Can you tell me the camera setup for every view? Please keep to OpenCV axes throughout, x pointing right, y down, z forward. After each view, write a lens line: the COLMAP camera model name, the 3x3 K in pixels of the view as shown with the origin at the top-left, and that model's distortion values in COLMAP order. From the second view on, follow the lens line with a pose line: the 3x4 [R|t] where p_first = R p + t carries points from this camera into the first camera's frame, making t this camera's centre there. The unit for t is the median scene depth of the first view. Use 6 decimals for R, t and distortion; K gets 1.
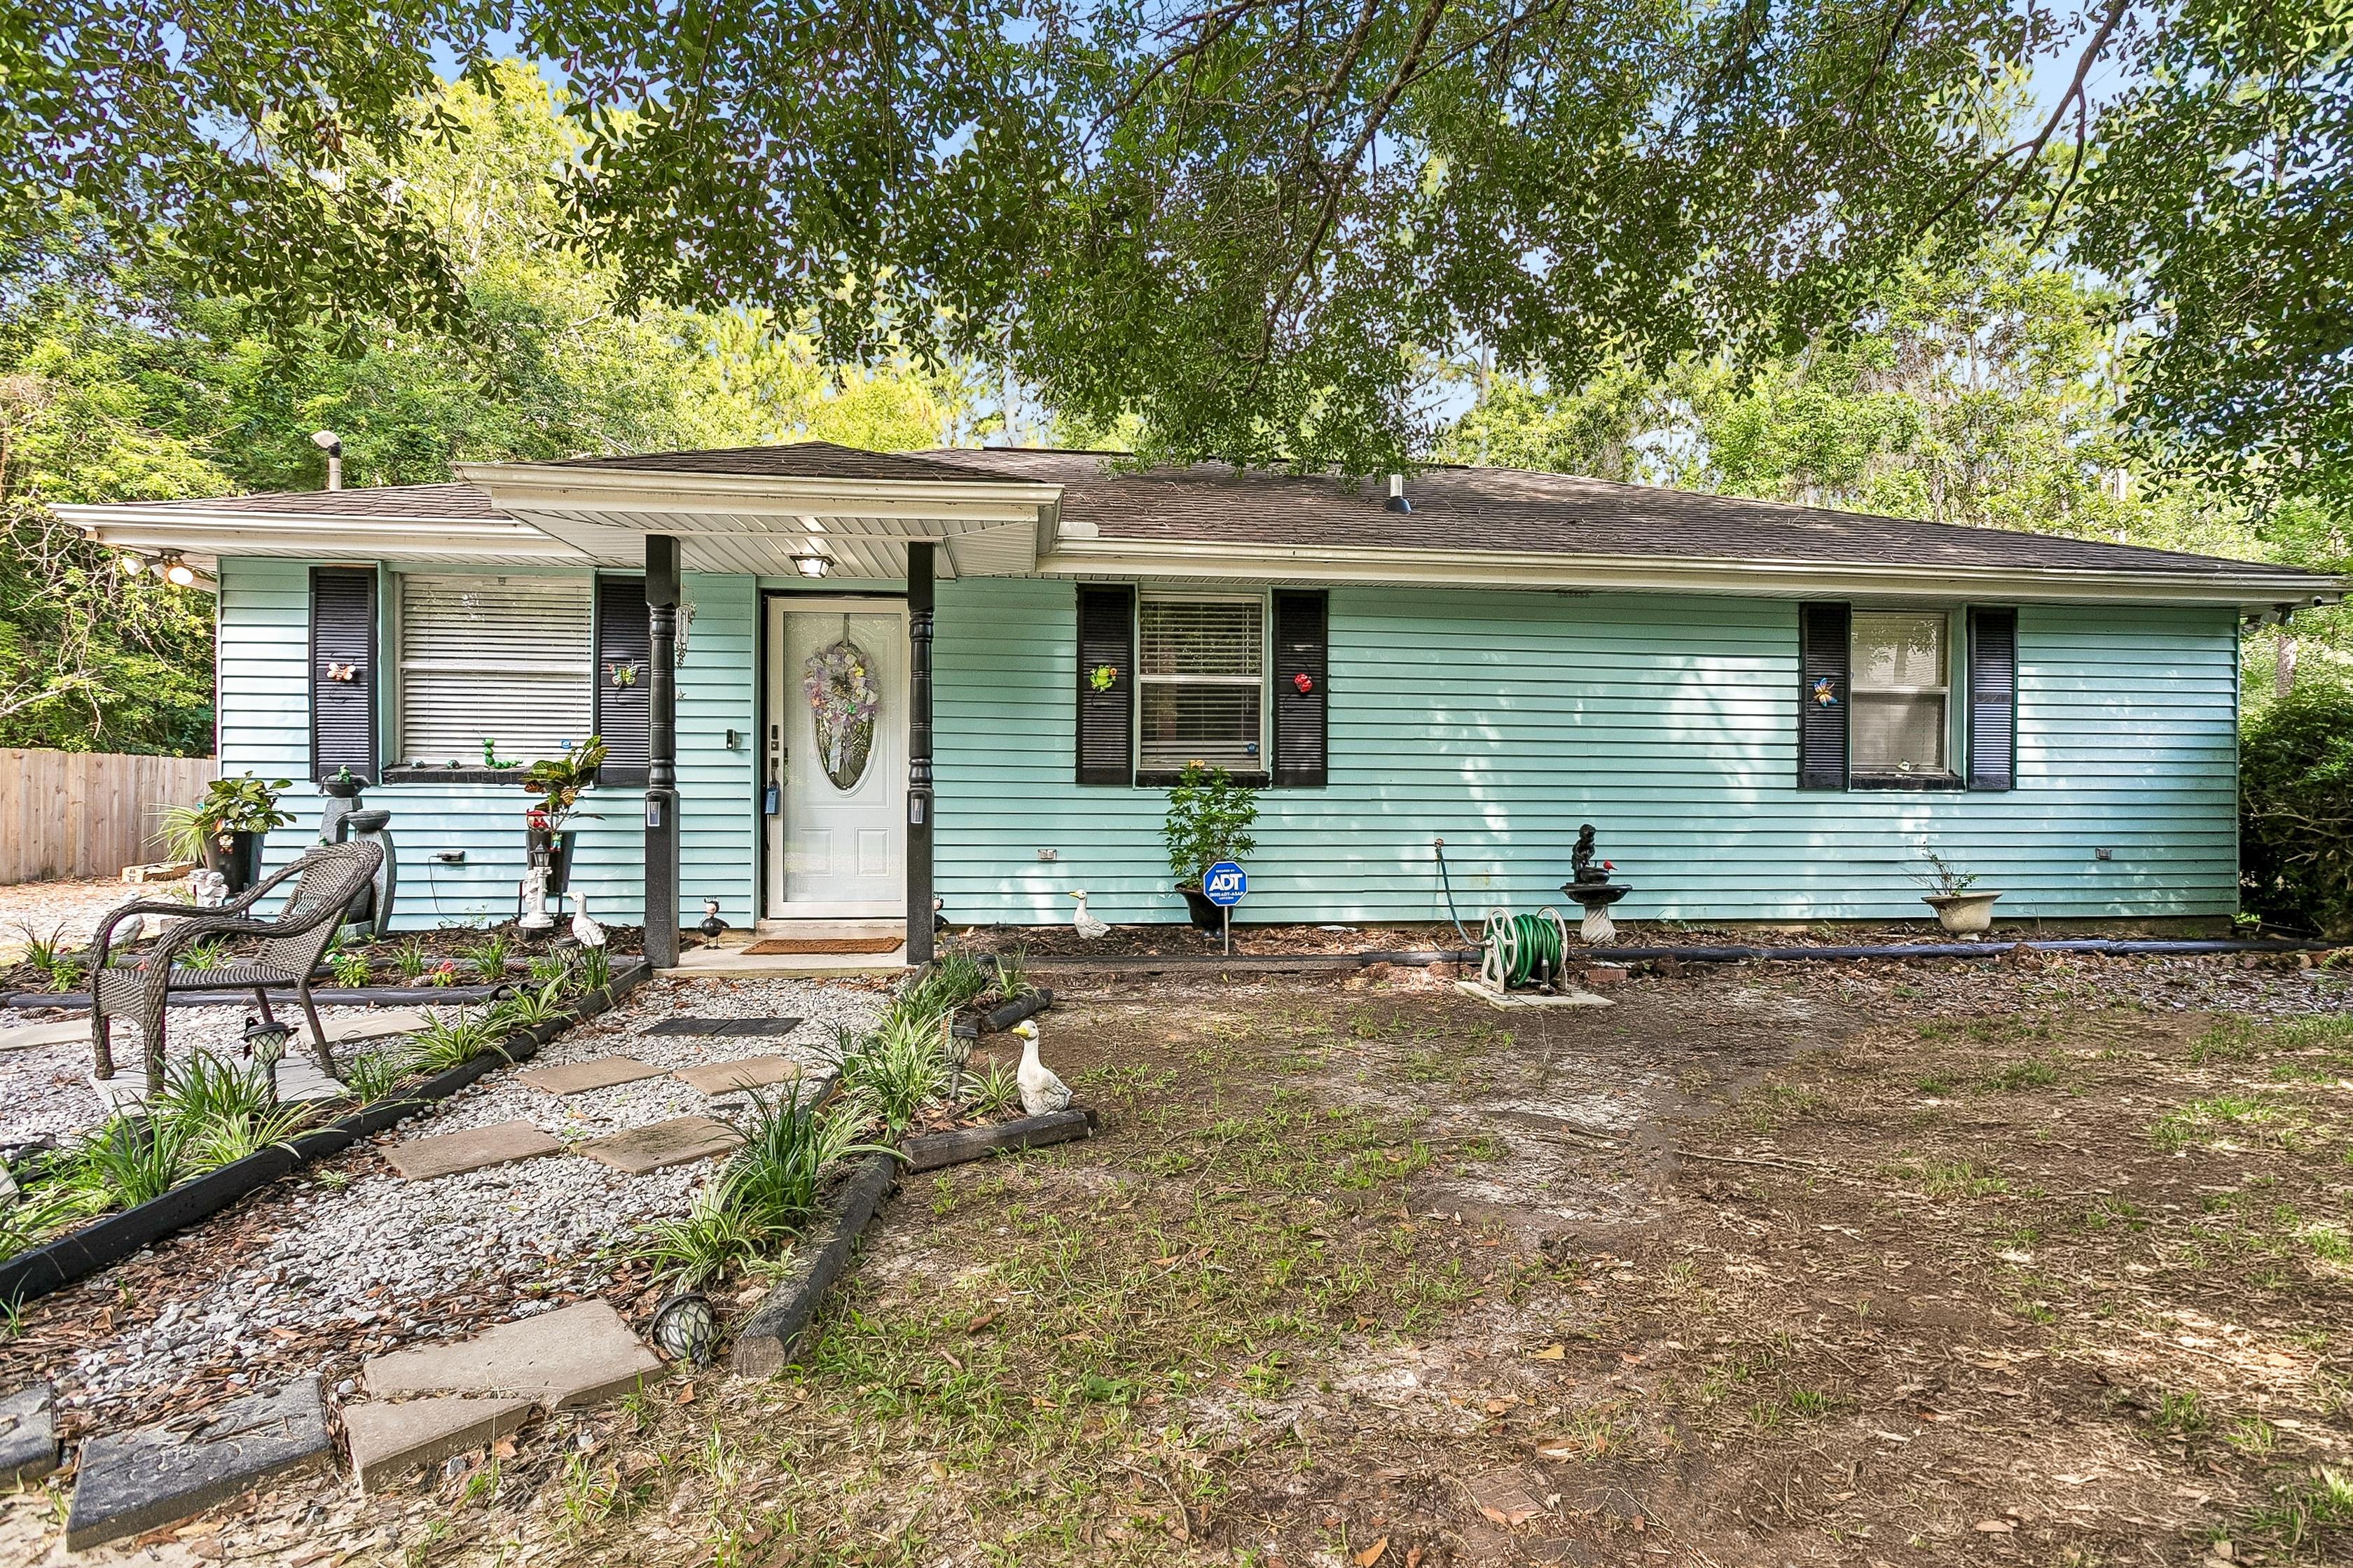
lens RADIAL K [[1128.2, 0, 1180.5], [0, 1128.2, 773.5], [0, 0, 1]] dist [0.003653, 0.001210]
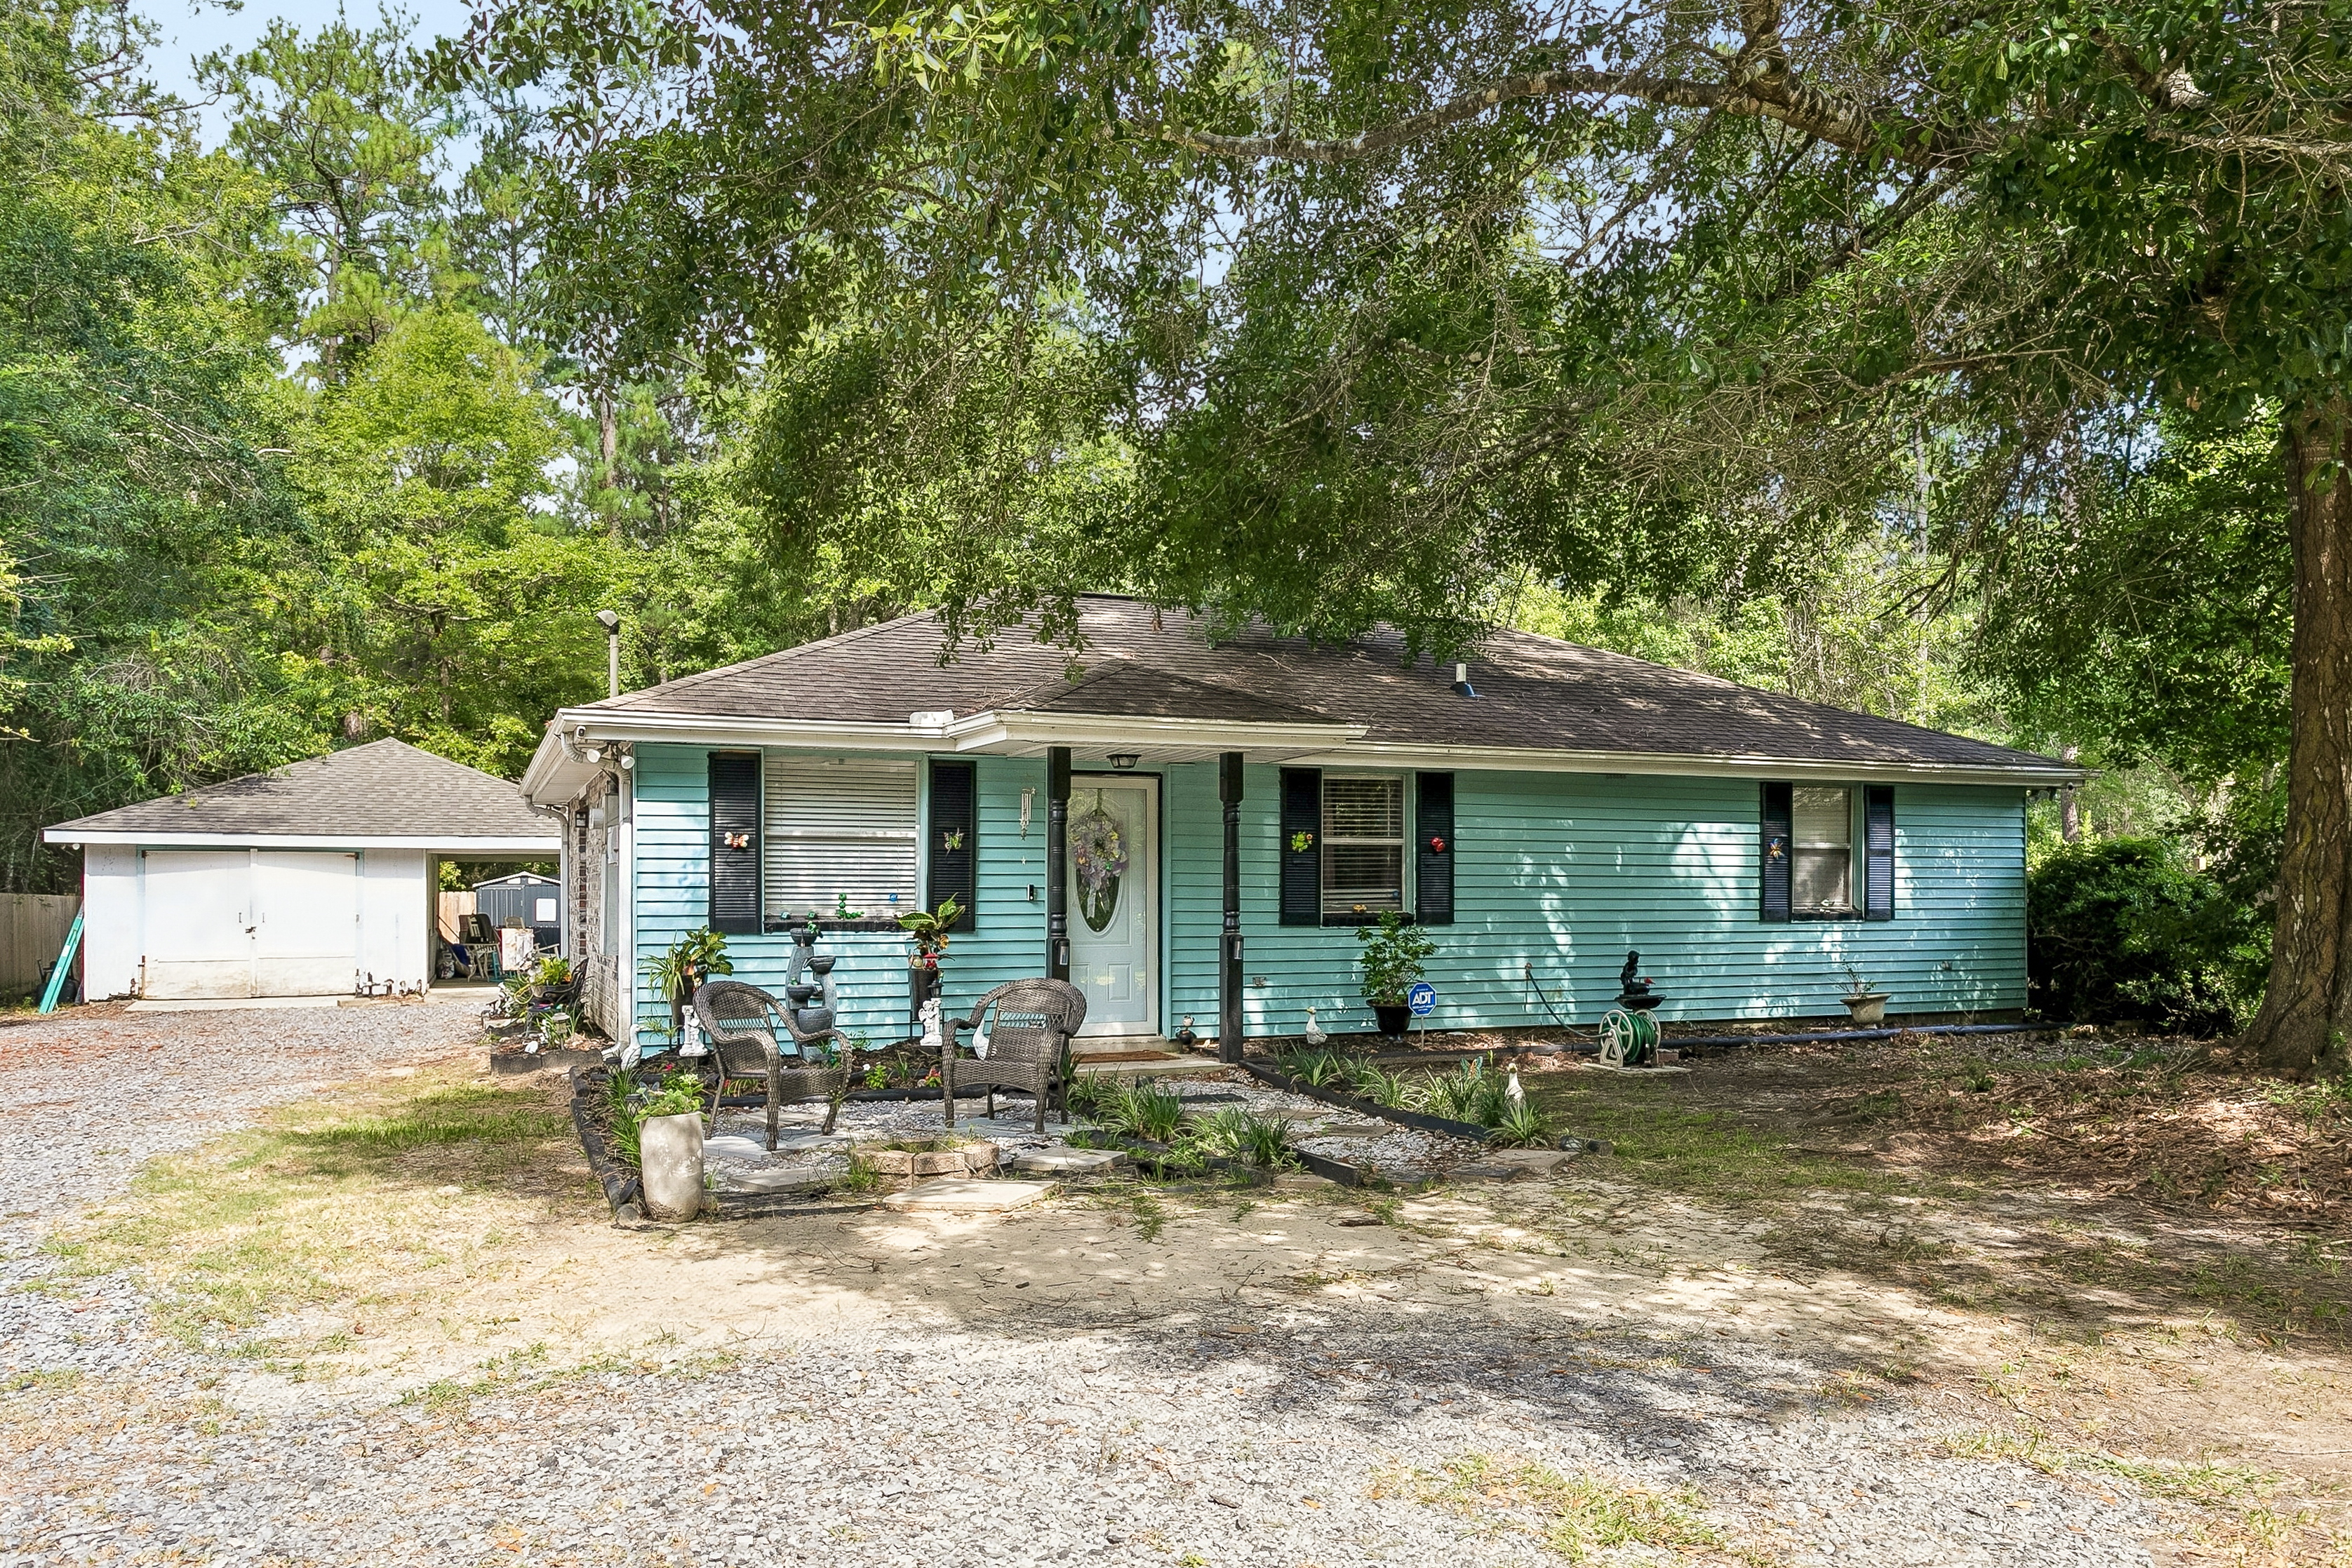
lens RADIAL K [[1718.5, 0, 1174.1], [0, 1718.5, 833.7], [0, 0, 1]] dist [0.002034, -0.001644]
pose [[0.958669, 0.004071, 0.284494, -0.738204], [0.000457, 0.999874, -0.015849, -0.061321], [-0.284523, 0.015324, 0.958547, -0.800398]]
